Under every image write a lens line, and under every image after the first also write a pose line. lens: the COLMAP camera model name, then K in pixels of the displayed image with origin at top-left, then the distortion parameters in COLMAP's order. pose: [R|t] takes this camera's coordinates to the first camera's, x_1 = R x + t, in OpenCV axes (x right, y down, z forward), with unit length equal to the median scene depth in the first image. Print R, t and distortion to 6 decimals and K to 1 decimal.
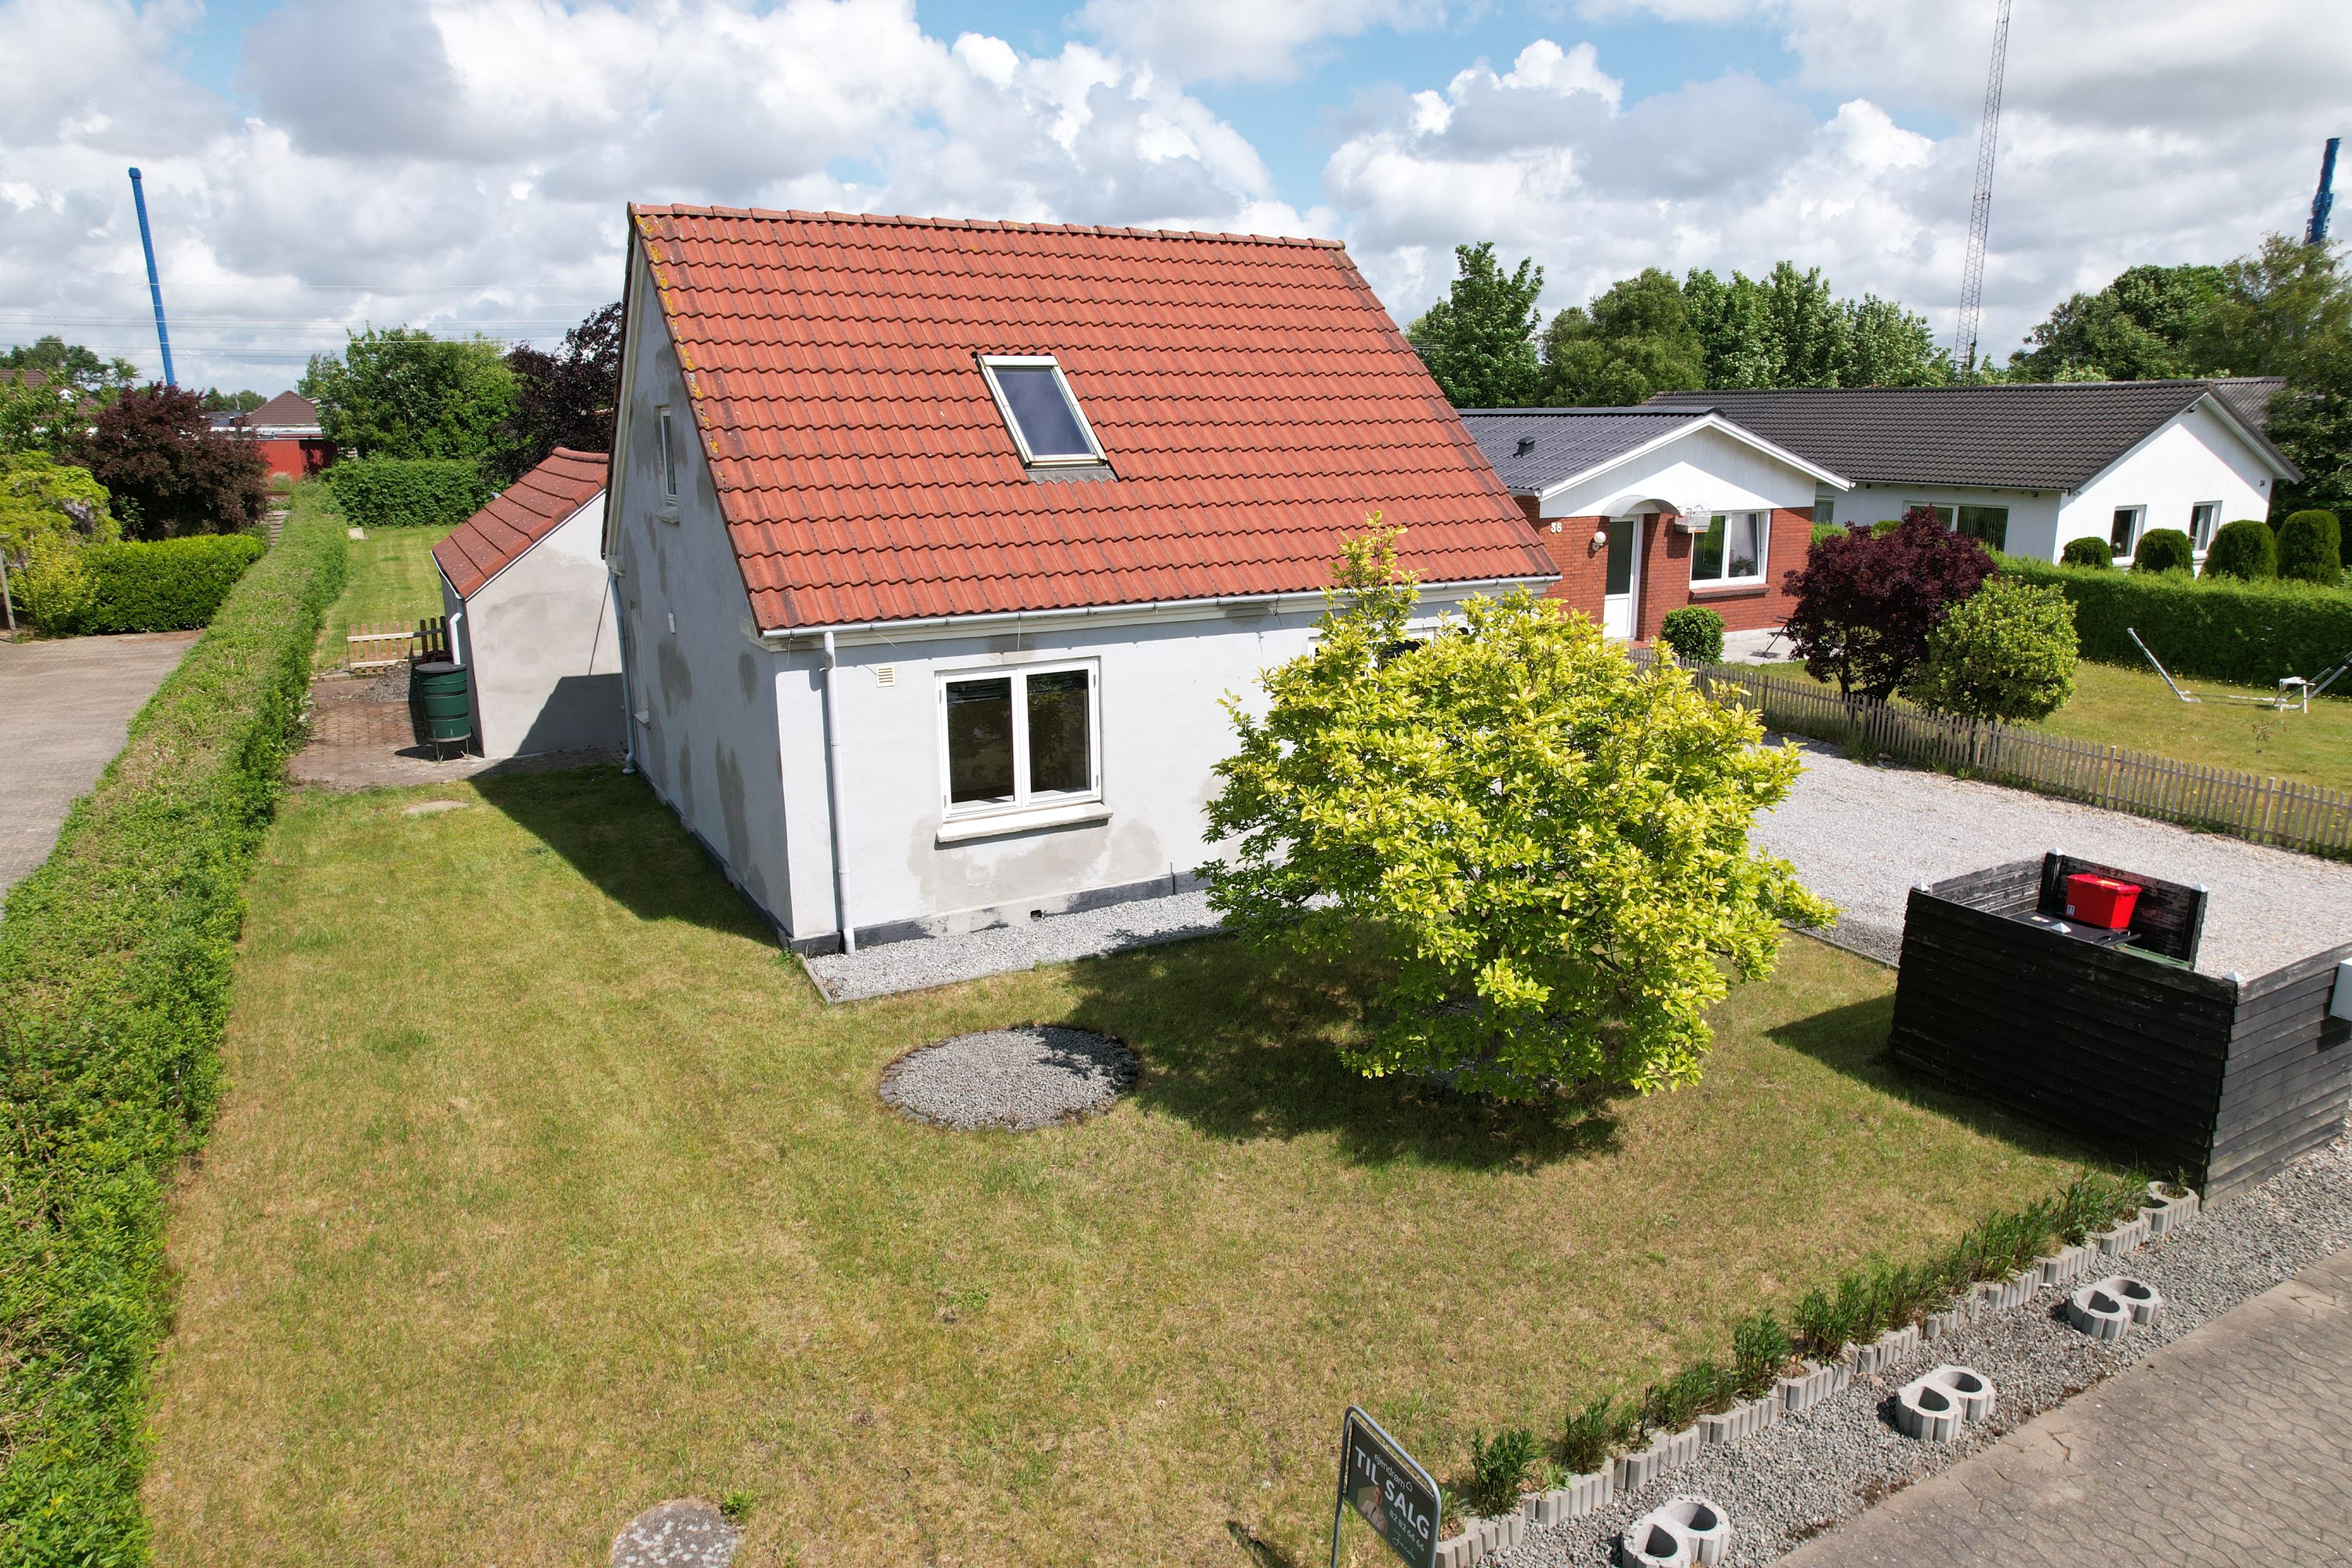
lens RADIAL K [[1517.1, 0, 1194.6], [0, 1517.1, 796.8], [0, 0, 1]] dist [-0.090186, 0.089687]
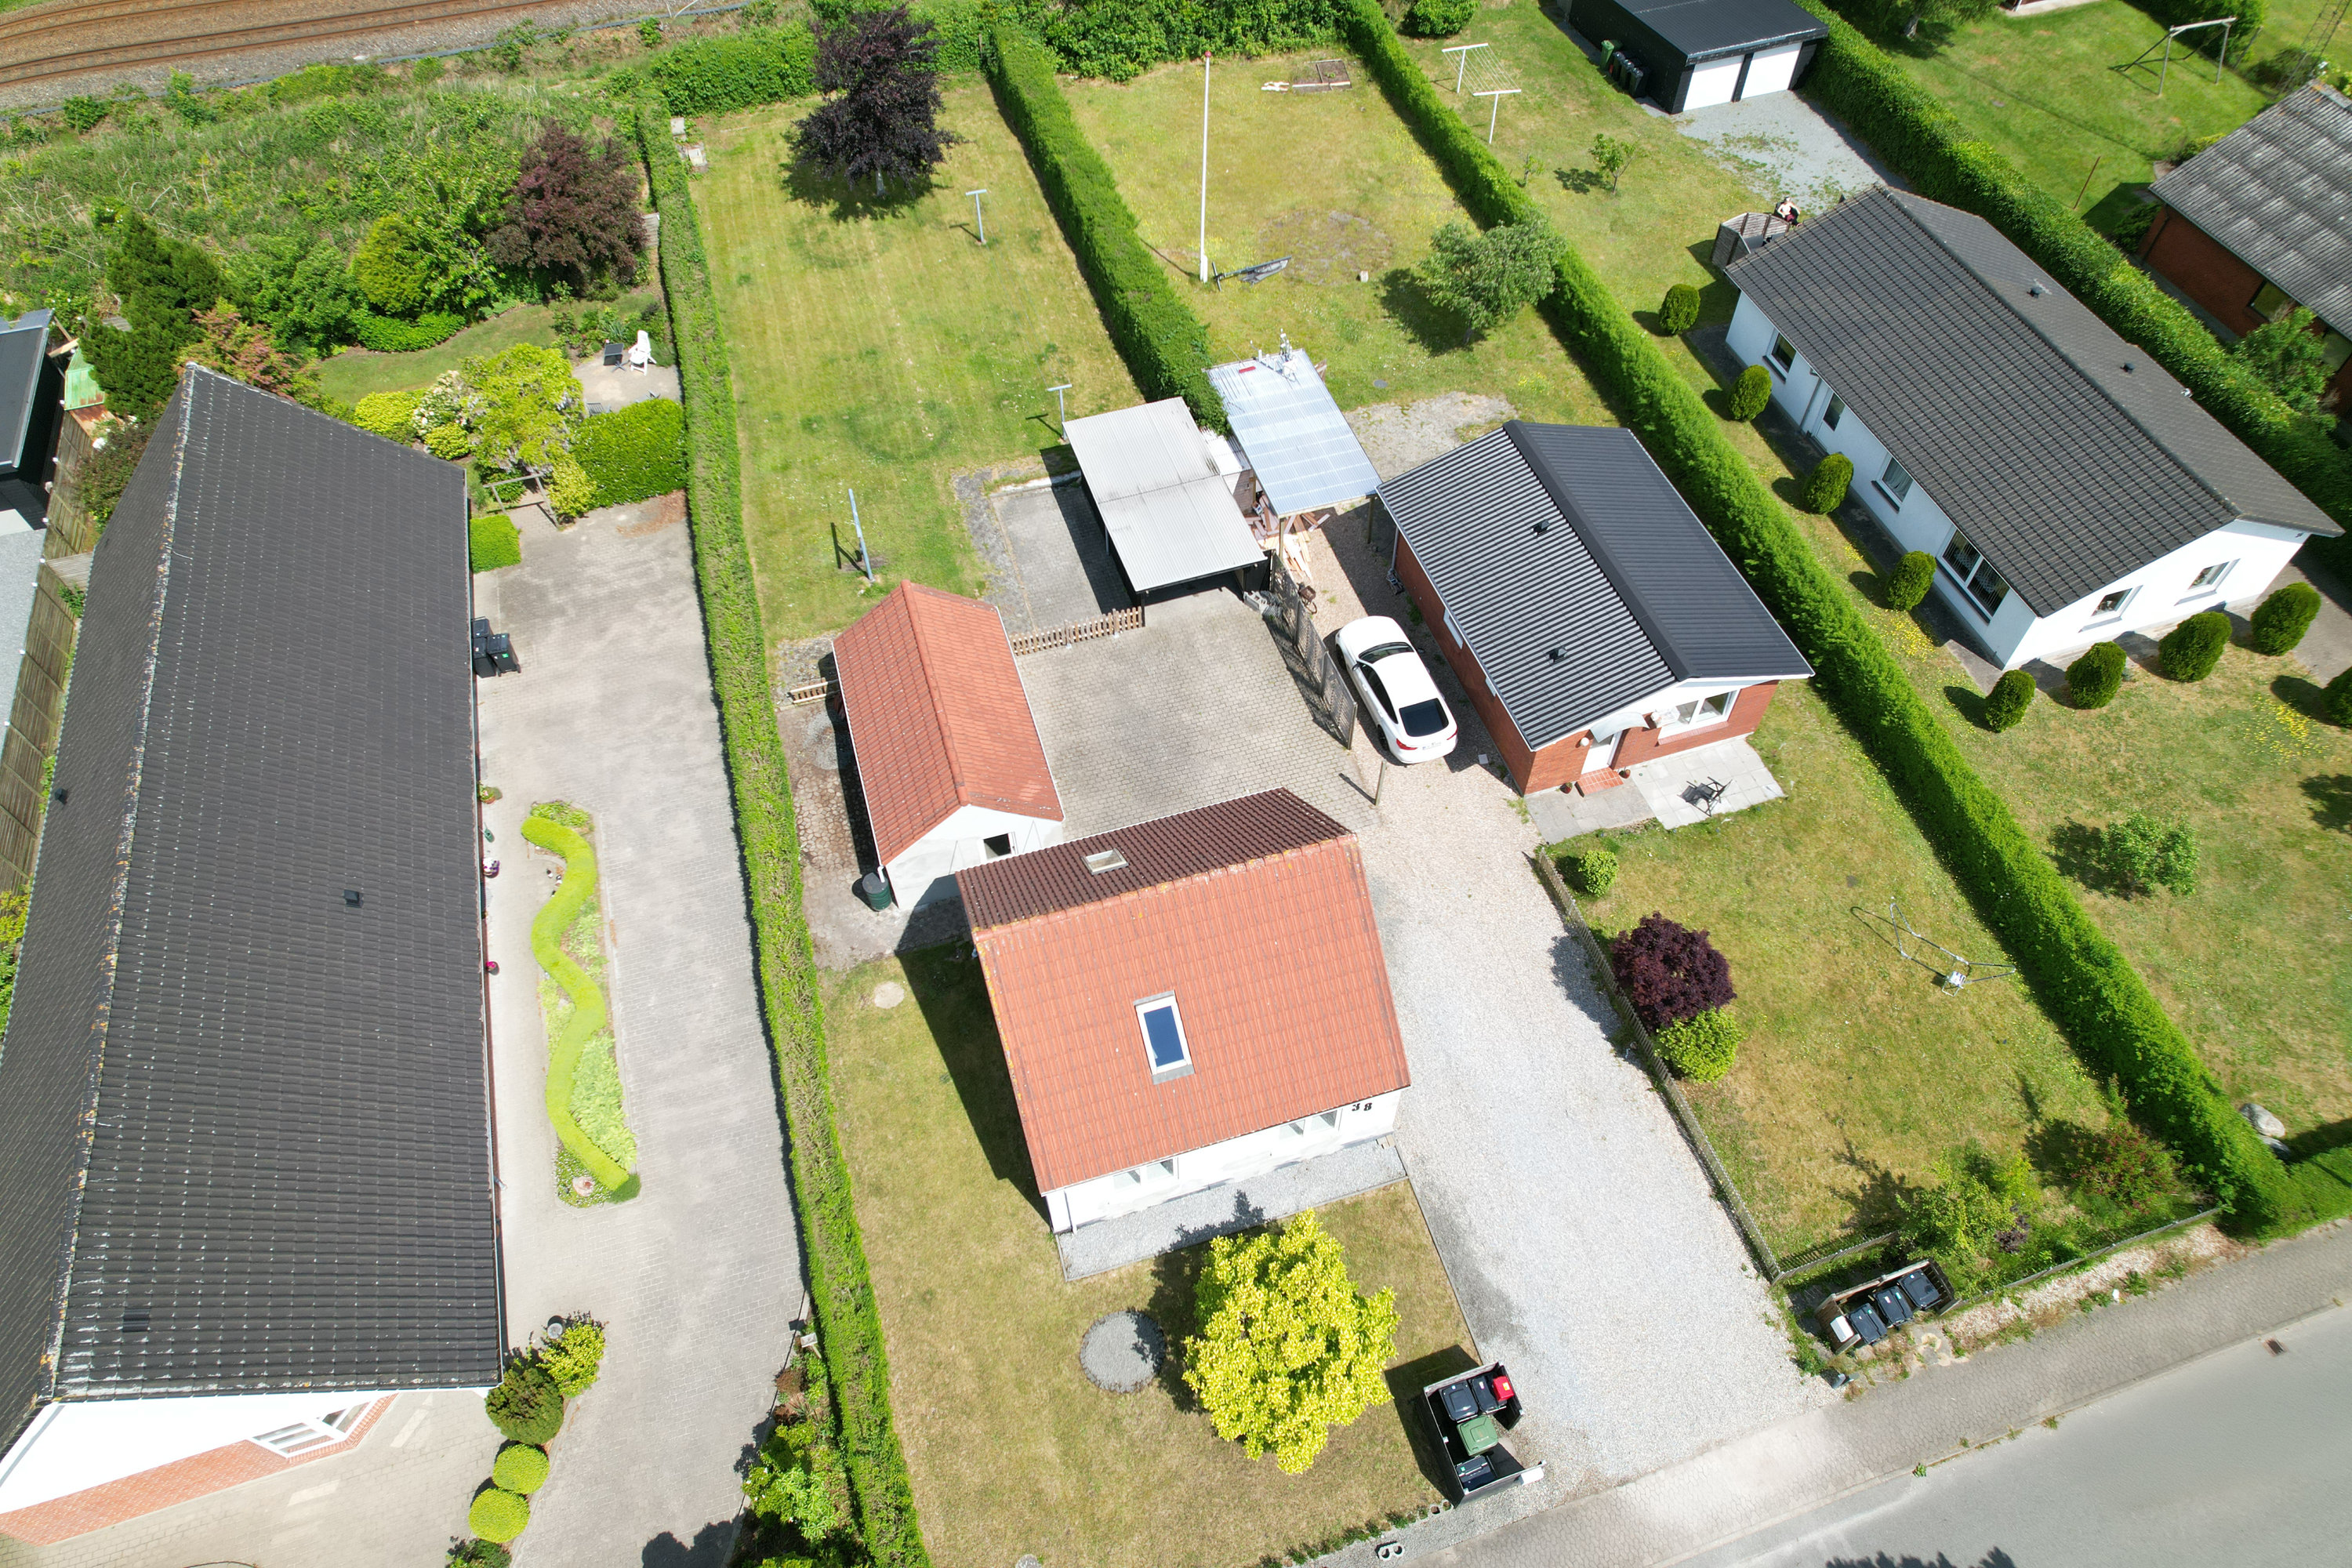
lens RADIAL K [[1523.0, 0, 1188.9], [0, 1523.0, 786.7], [0, 0, 1]] dist [-0.048553, -0.001535]
pose [[0.978796, 0.158911, -0.129254, 0.134414], [-0.043358, 0.777429, 0.627475, -1.579778], [0.200198, -0.608565, 0.767834, -0.377860]]
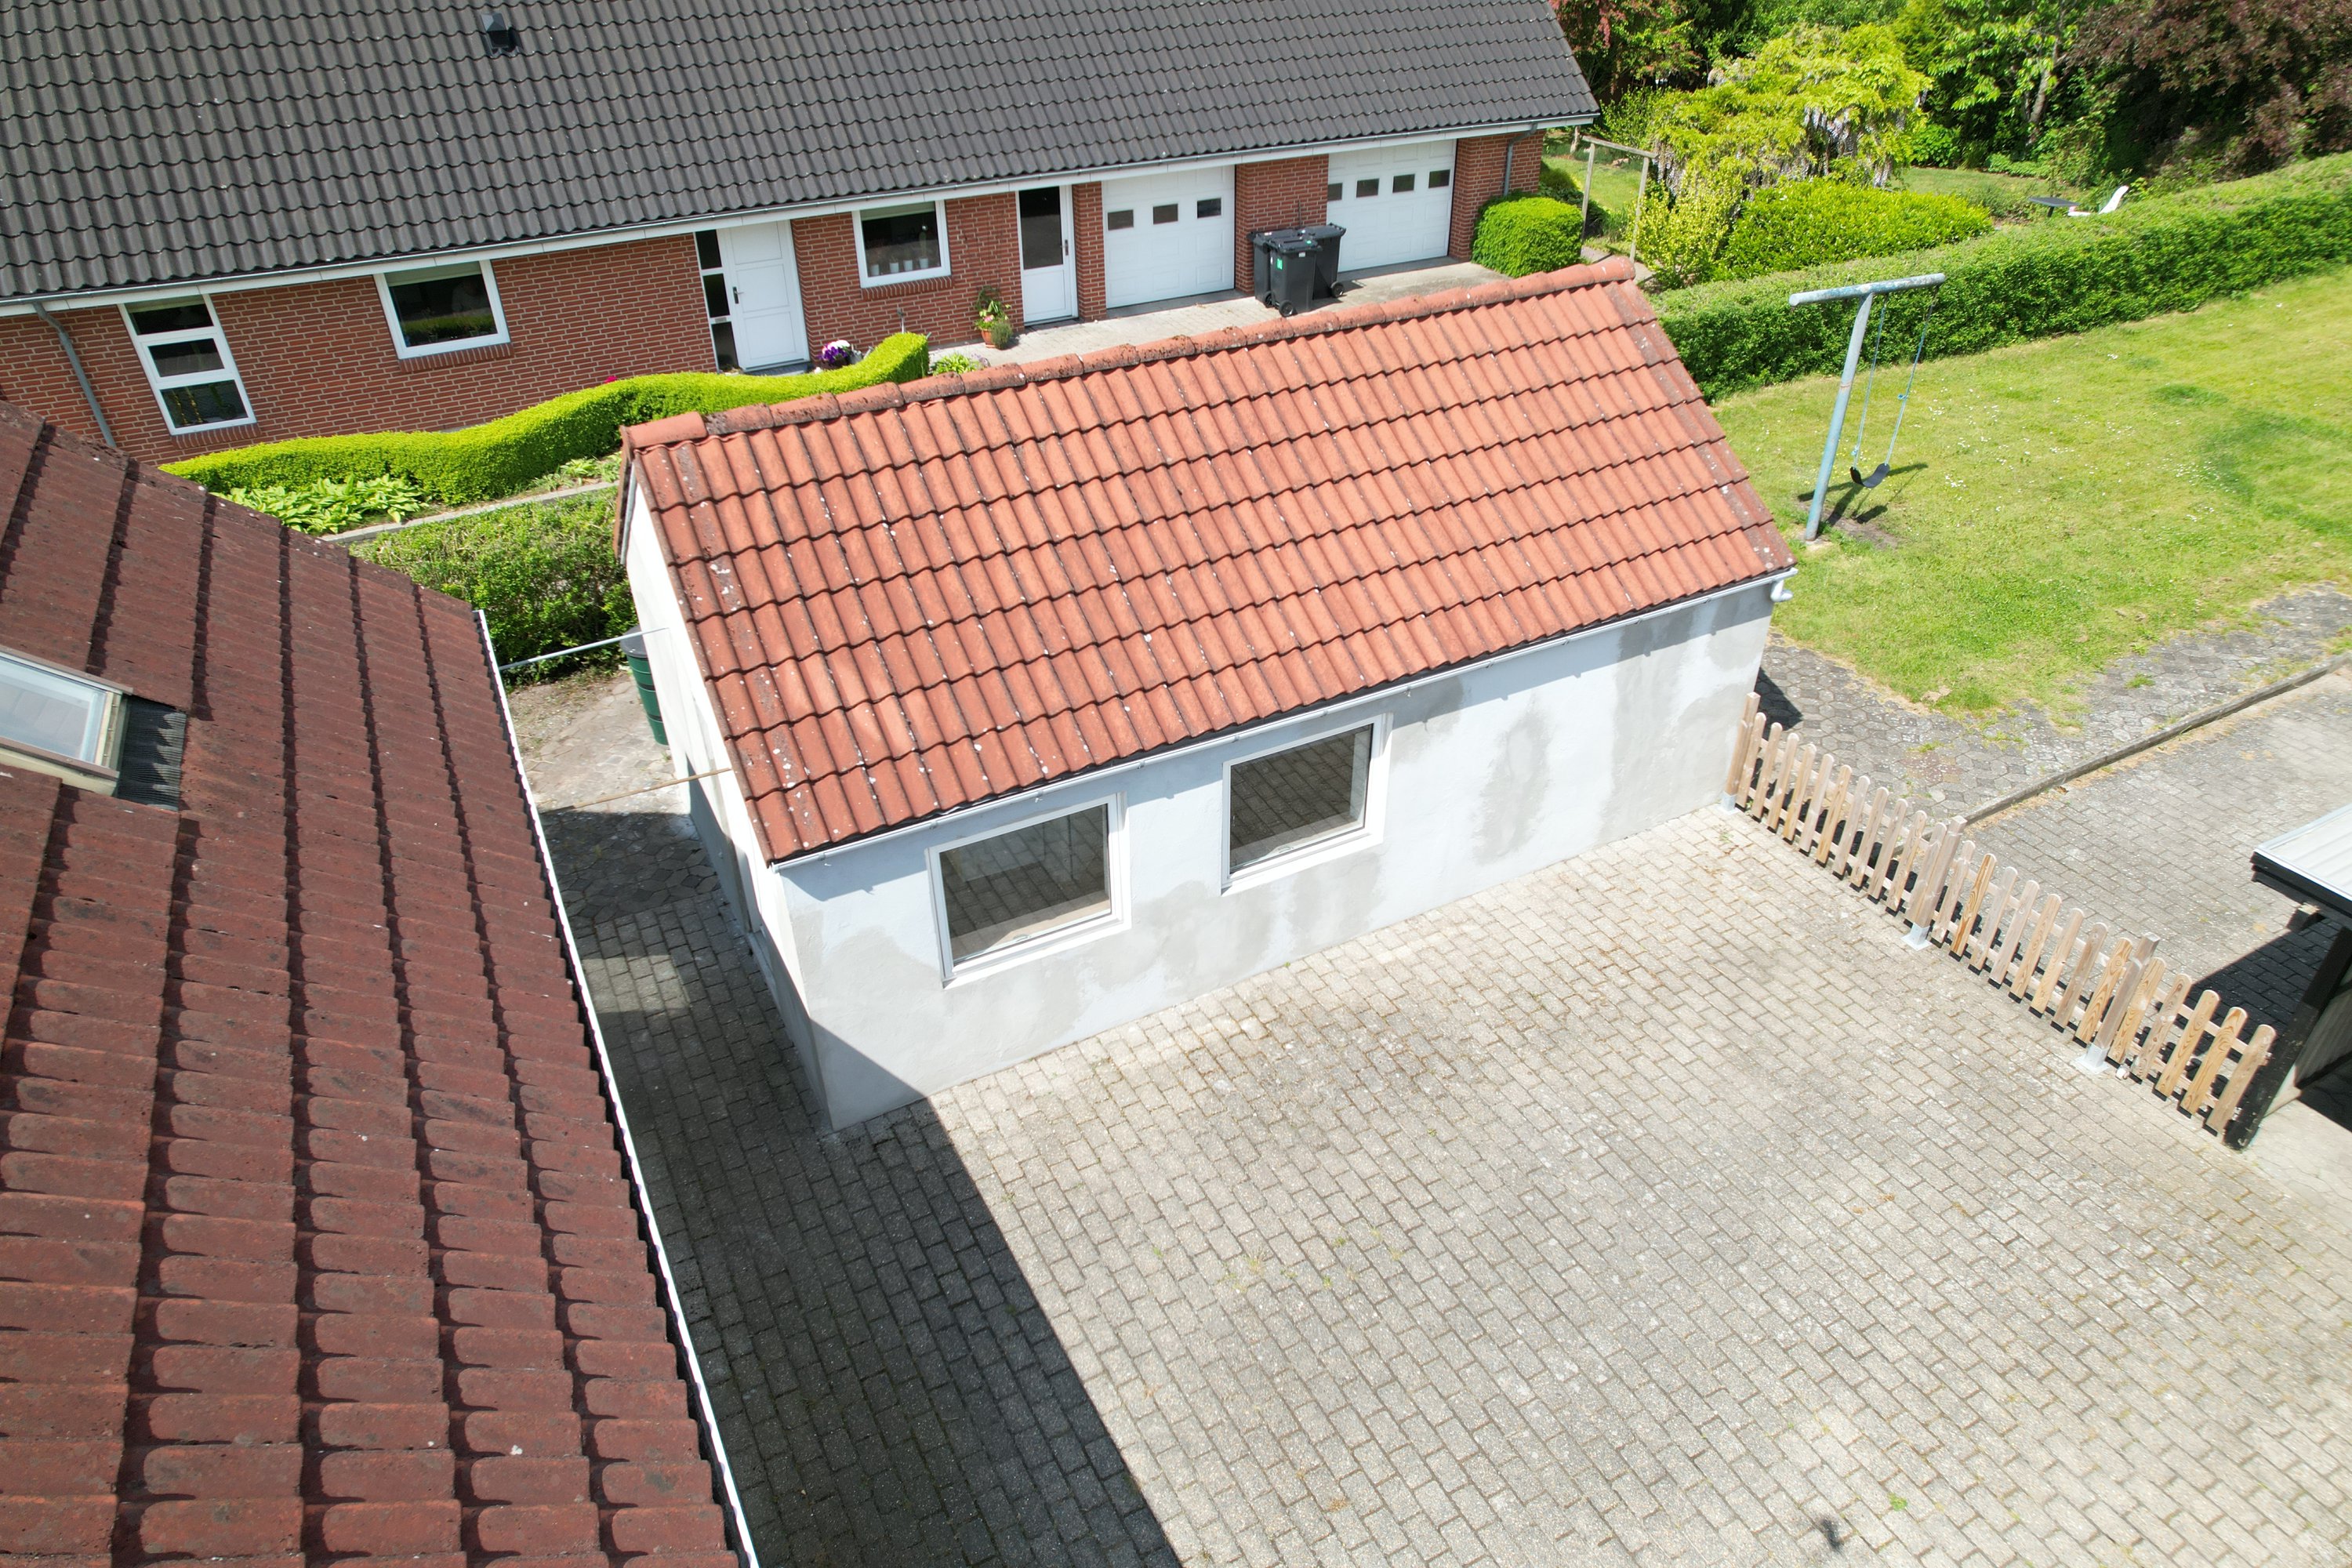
lens RADIAL K [[1517.1, 0, 1194.6], [0, 1517.1, 796.8], [0, 0, 1]] dist [-0.090186, 0.089687]
pose [[-0.007013, 0.562824, -0.826547, 0.051311], [-0.239719, 0.801519, 0.547816, -0.478112], [0.970817, 0.201980, 0.129298, 1.286474]]
